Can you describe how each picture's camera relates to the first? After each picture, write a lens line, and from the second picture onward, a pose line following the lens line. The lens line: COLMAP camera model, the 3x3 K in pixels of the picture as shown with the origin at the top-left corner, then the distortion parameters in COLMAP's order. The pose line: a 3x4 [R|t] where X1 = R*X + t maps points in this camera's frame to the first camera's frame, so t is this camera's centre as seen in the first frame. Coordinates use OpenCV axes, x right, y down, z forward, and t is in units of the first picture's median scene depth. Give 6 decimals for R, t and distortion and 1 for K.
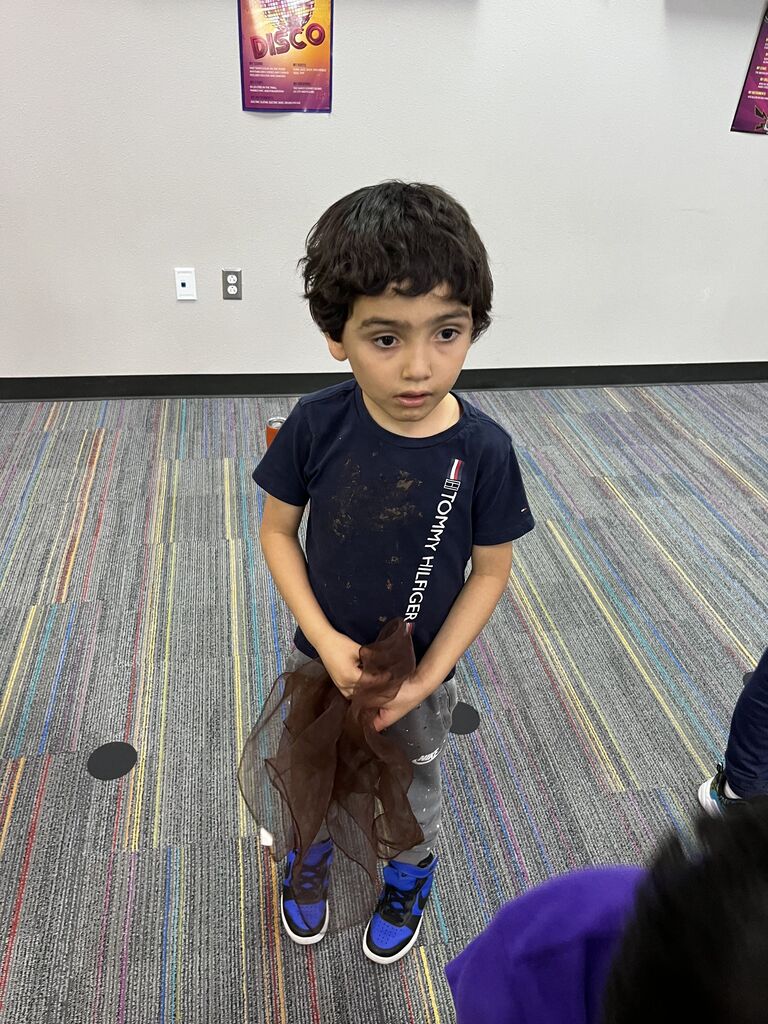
lens RADIAL K [[805.4, 0, 381.8], [0, 805.4, 518.7], [0, 0, 1]] dist [0.034655, -0.020316]
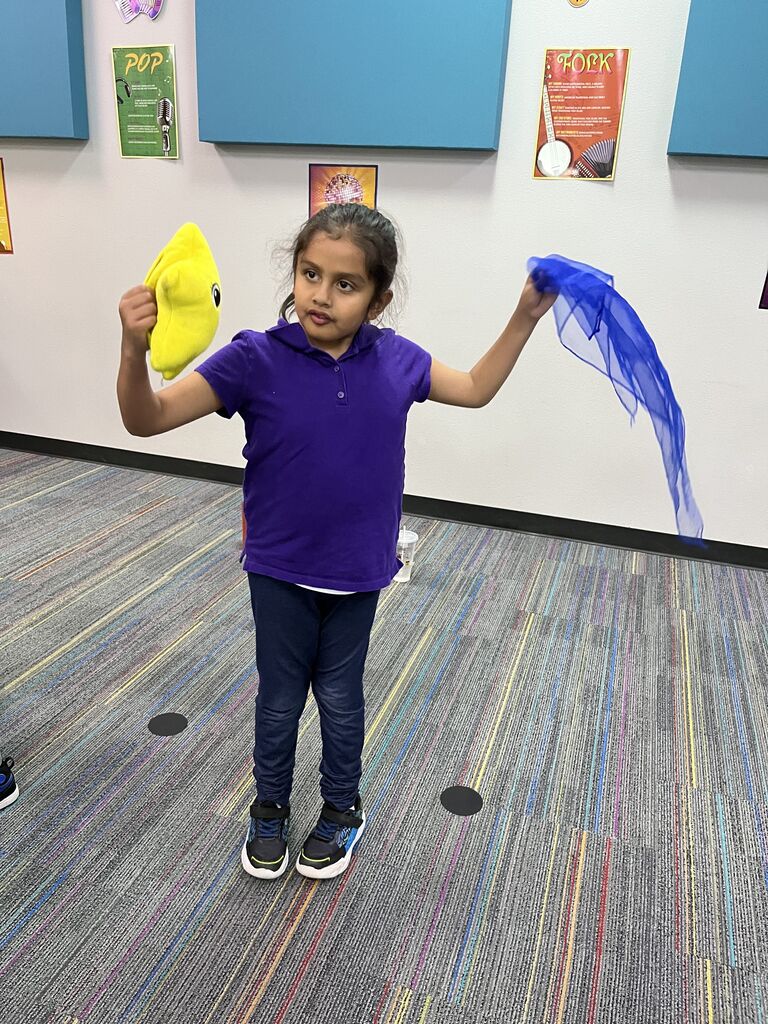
lens RADIAL K [[805.4, 0, 384.0], [0, 805.4, 515.8], [0, 0, 1]] dist [0.034655, -0.020316]
pose [[0.873235, 0.158091, -0.460942, 0.584919], [-0.267500, 0.946164, -0.182257, 0.067593], [0.407314, 0.282455, 0.868513, 0.042586]]
